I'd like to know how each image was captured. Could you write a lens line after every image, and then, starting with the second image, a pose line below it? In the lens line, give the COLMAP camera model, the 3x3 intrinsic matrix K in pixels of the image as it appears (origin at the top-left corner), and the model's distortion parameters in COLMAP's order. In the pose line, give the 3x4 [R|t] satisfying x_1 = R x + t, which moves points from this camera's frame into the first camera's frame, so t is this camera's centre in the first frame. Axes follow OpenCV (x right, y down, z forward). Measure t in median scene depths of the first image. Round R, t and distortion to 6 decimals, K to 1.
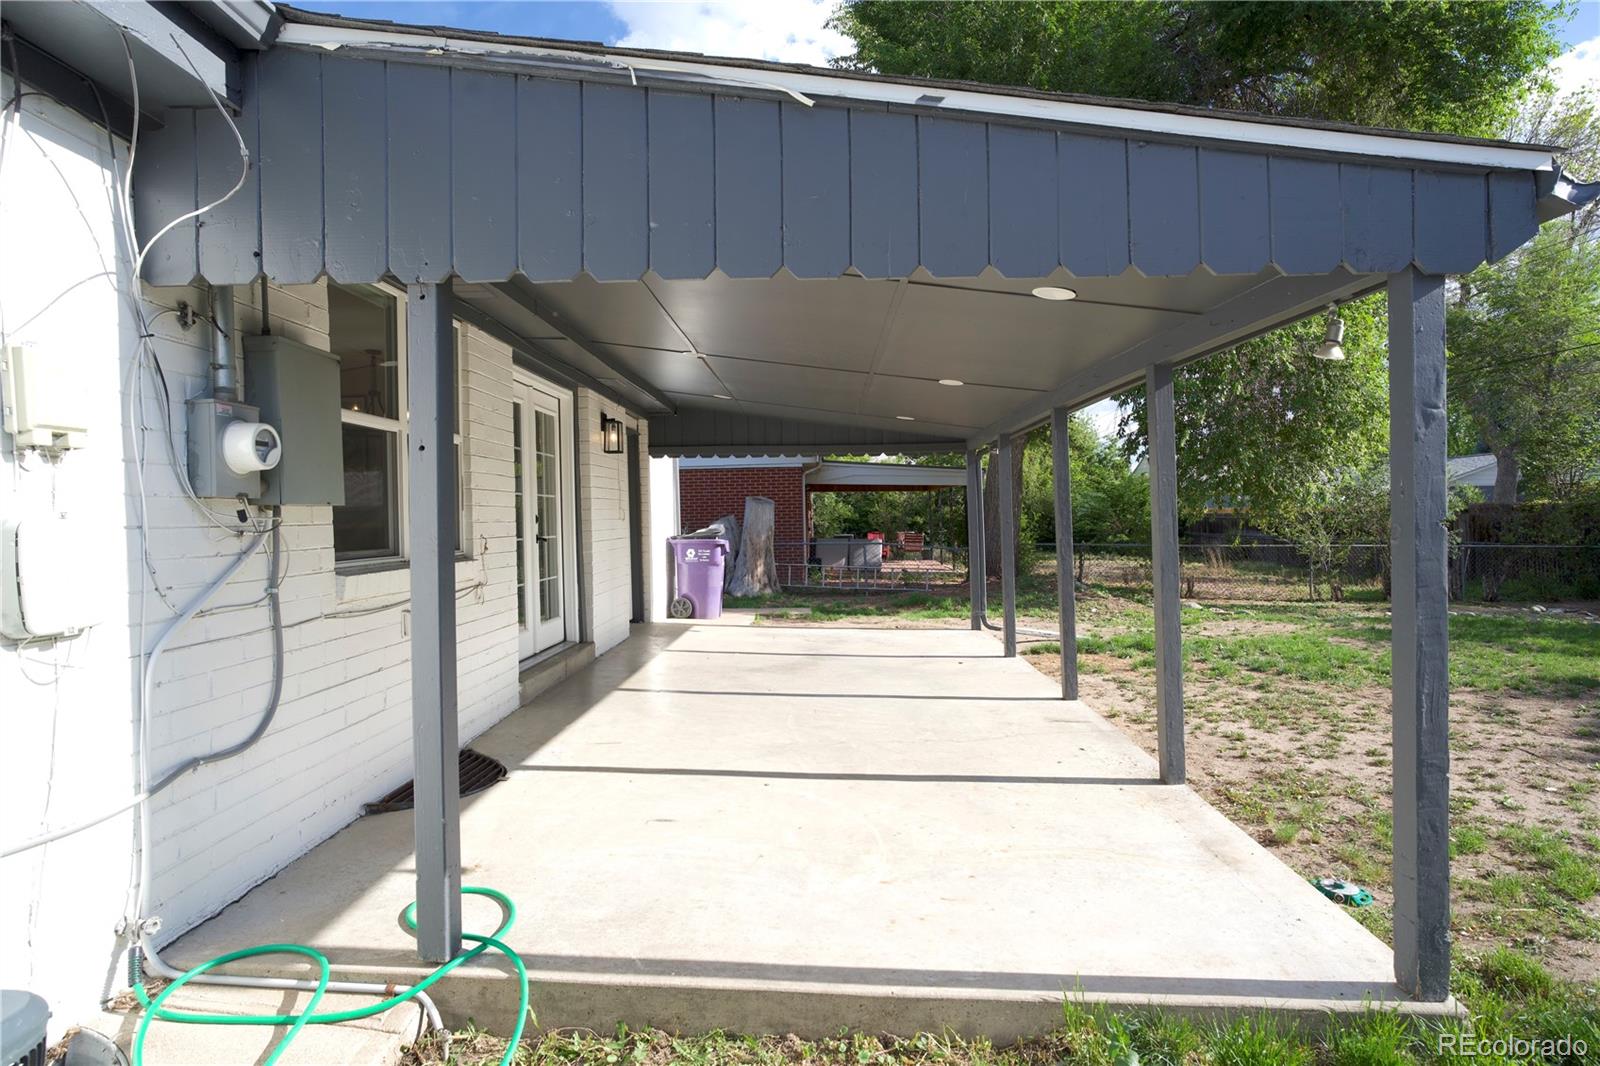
lens RADIAL K [[874.7, 0, 796.3], [0, 874.7, 526.9], [0, 0, 1]] dist [-0.047897, 0.037117]
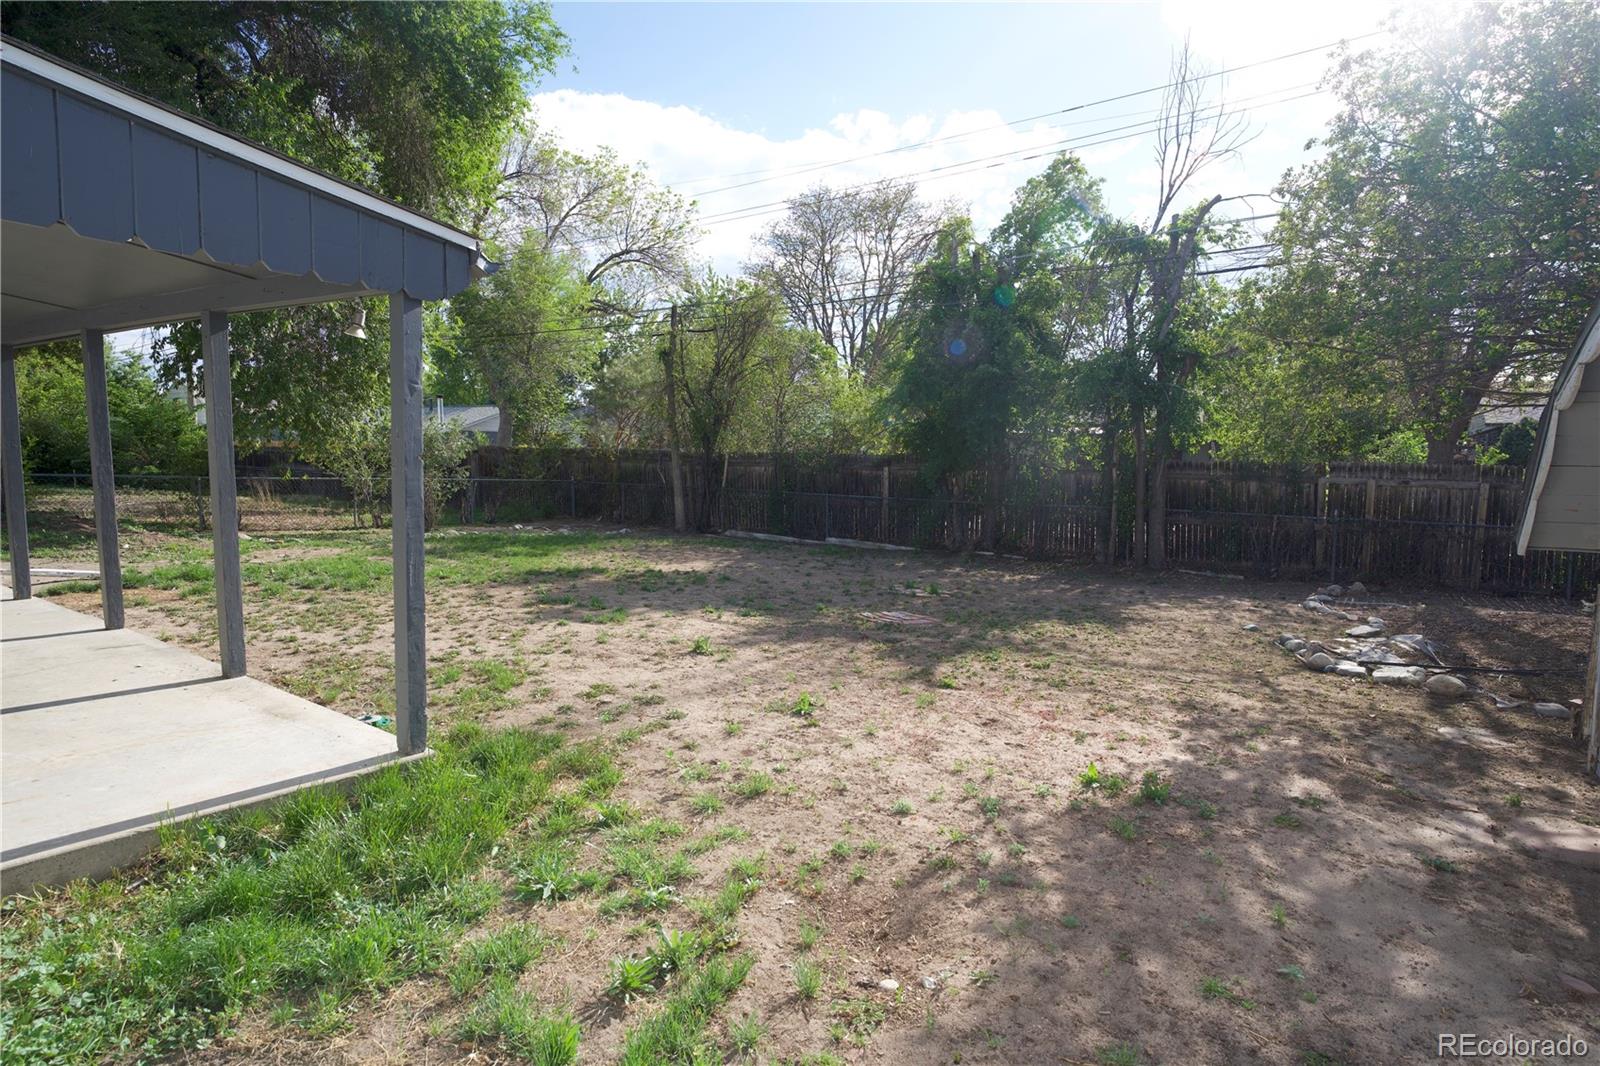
lens RADIAL K [[874.7, 0, 796.3], [0, 874.7, 526.9], [0, 0, 1]] dist [-0.047897, 0.037117]
pose [[0.536396, -0.039938, 0.843021, -0.068344], [-0.023399, 0.997792, 0.062158, 0.002202], [-0.843642, -0.053067, 0.534277, -0.129864]]
